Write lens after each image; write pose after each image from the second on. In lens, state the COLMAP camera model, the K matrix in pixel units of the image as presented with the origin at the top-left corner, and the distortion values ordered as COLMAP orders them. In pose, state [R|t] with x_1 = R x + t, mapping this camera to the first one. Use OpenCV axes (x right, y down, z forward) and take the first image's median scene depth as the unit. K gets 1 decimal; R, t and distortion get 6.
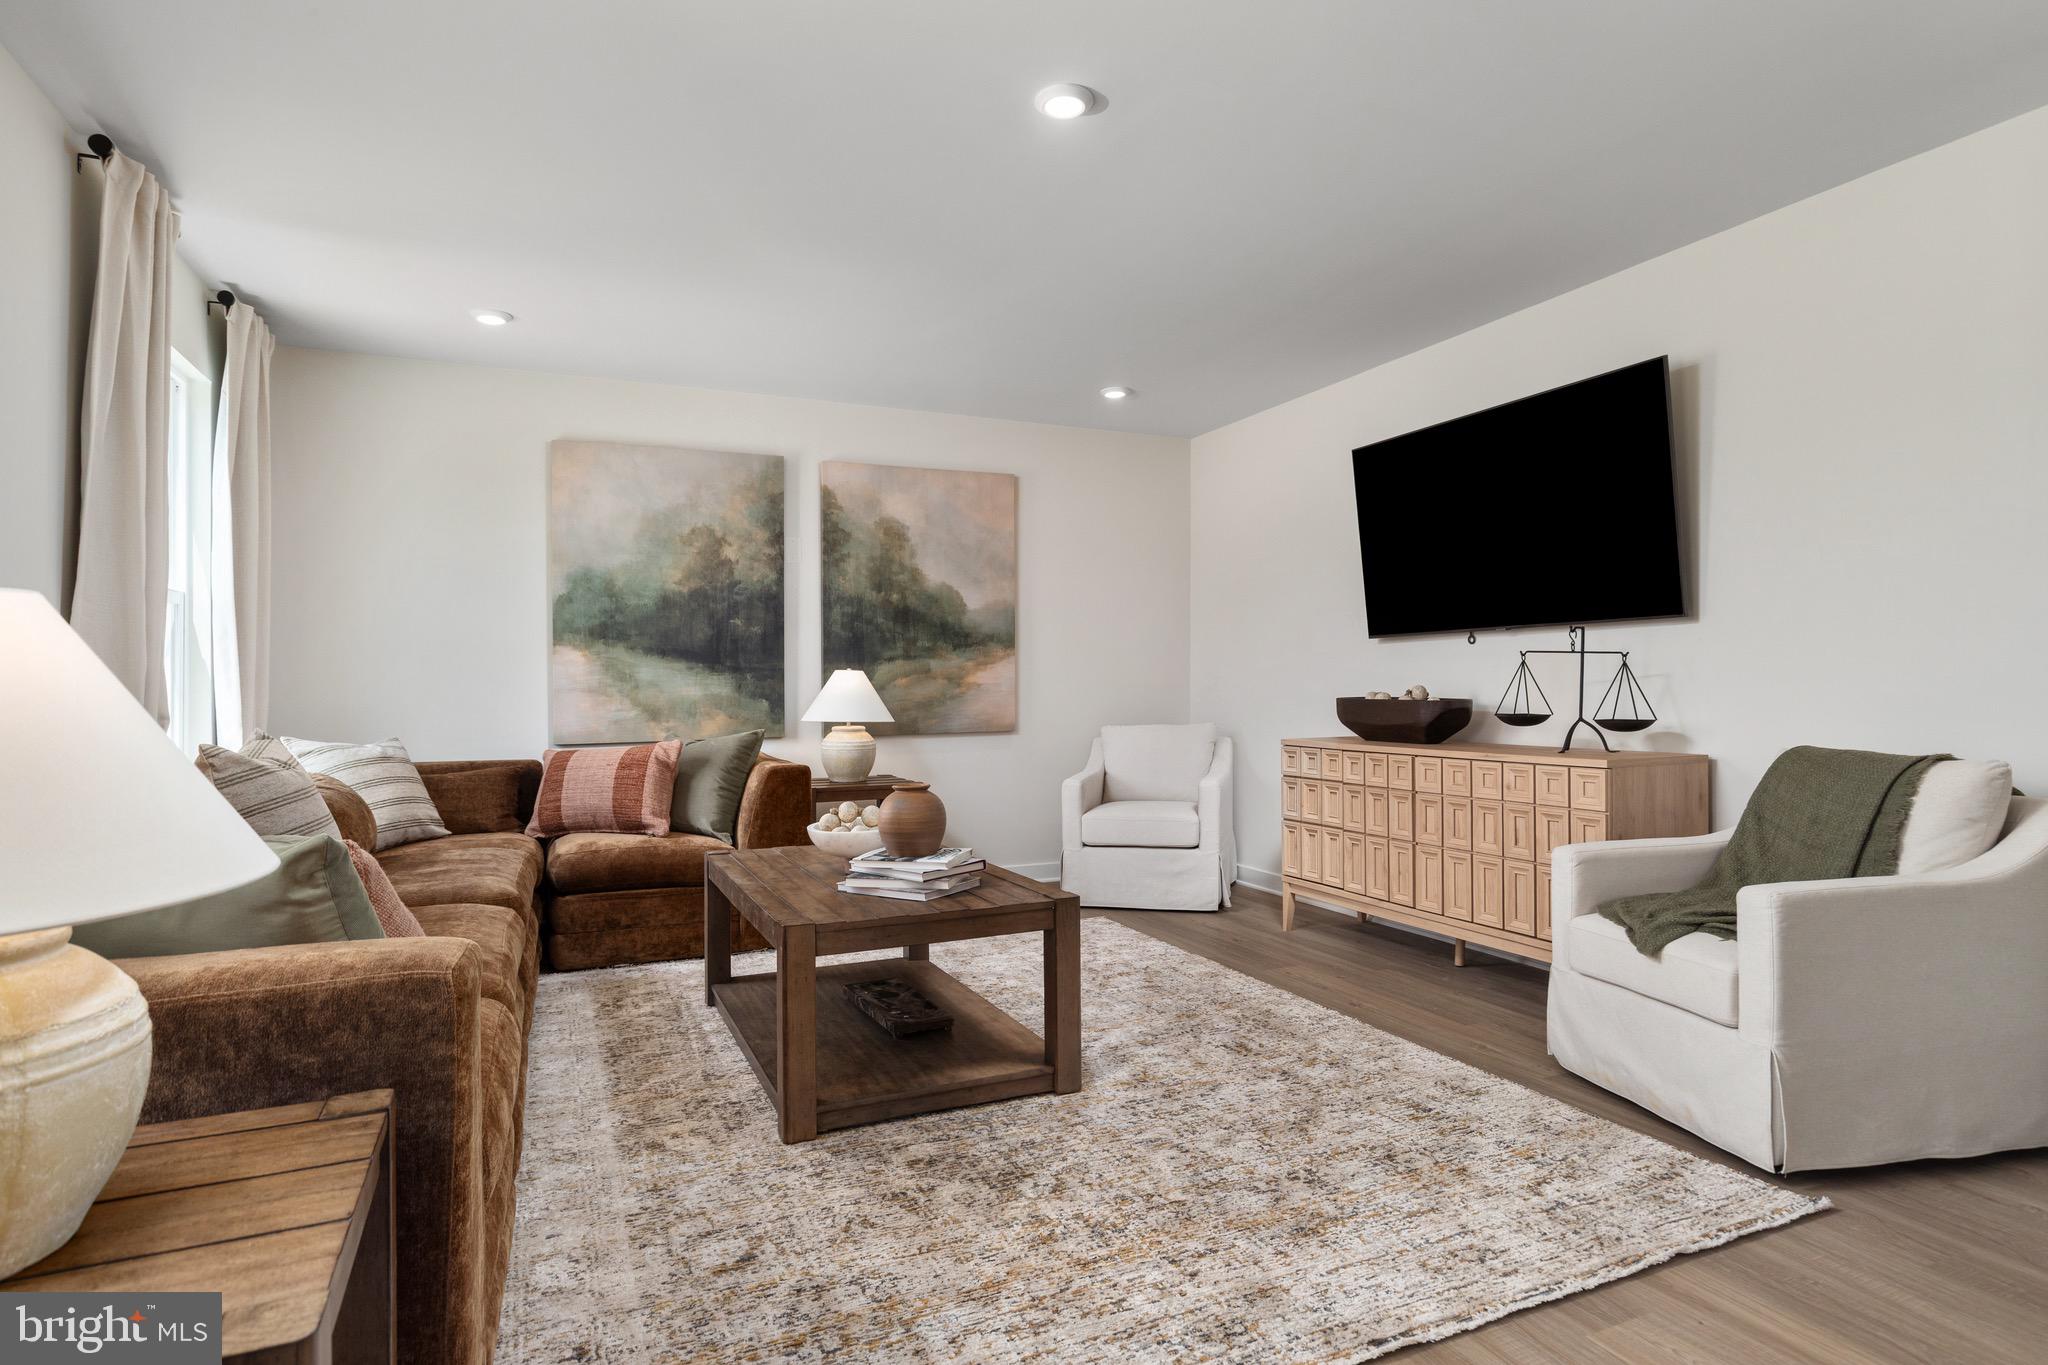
lens RADIAL K [[1097.5, 0, 1033.3], [0, 1097.5, 676.7], [0, 0, 1]] dist [0.005057, -0.001090]
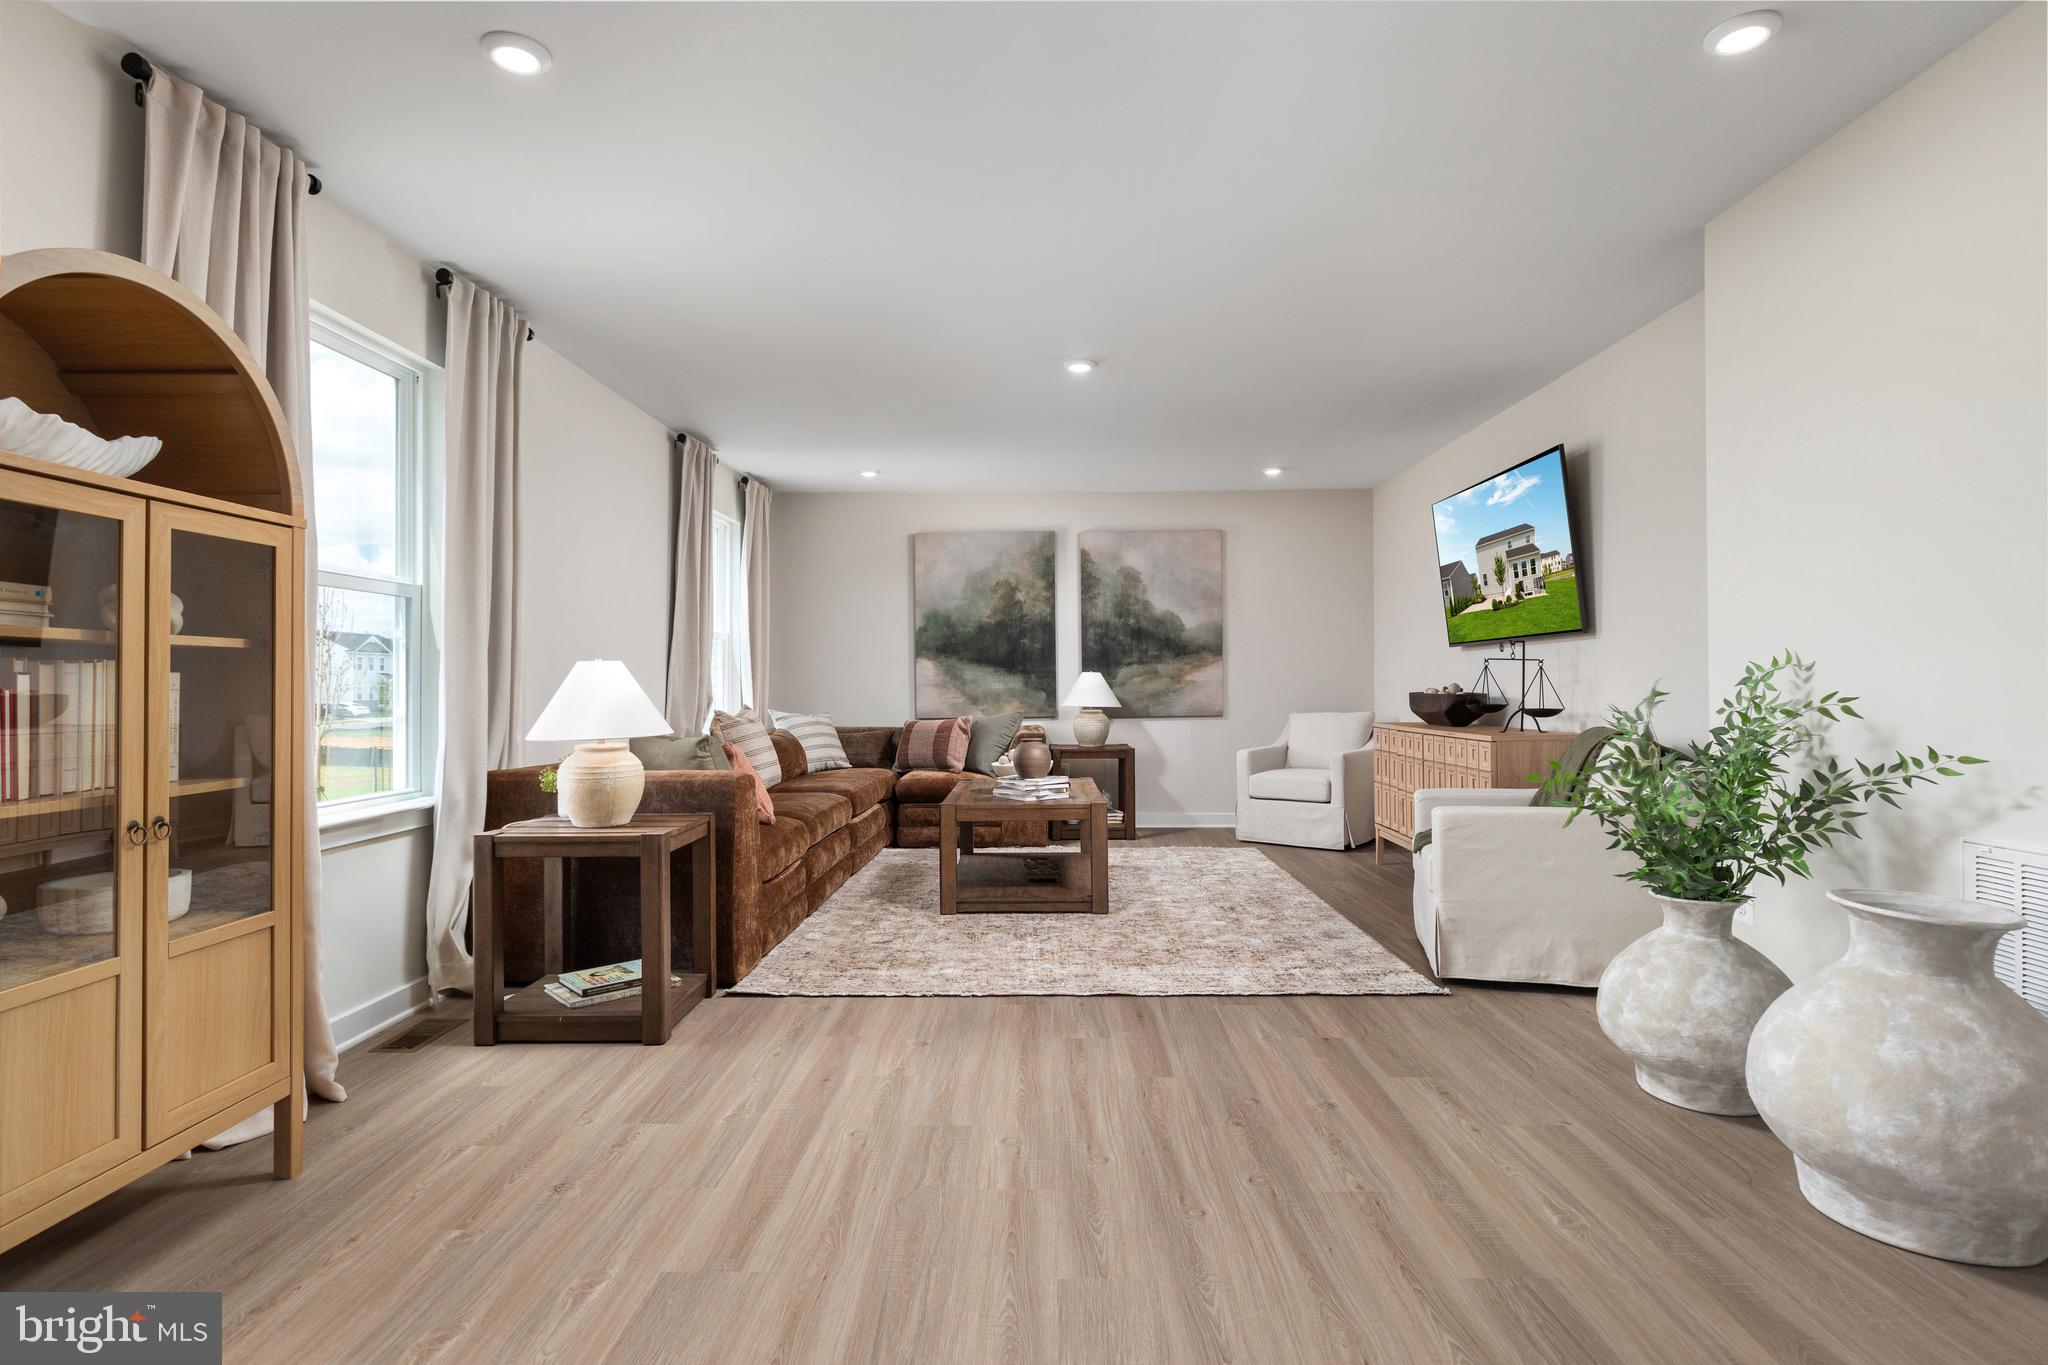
lens RADIAL K [[1070.2, 0, 1056.3], [0, 1070.2, 668.3], [0, 0, 1]] dist [0.003672, -0.001145]
pose [[0.908919, -0.004390, -0.416950, 0.395100], [0.003270, 0.999989, -0.003399, -0.006578], [0.416960, 0.001726, 0.908923, -0.344164]]
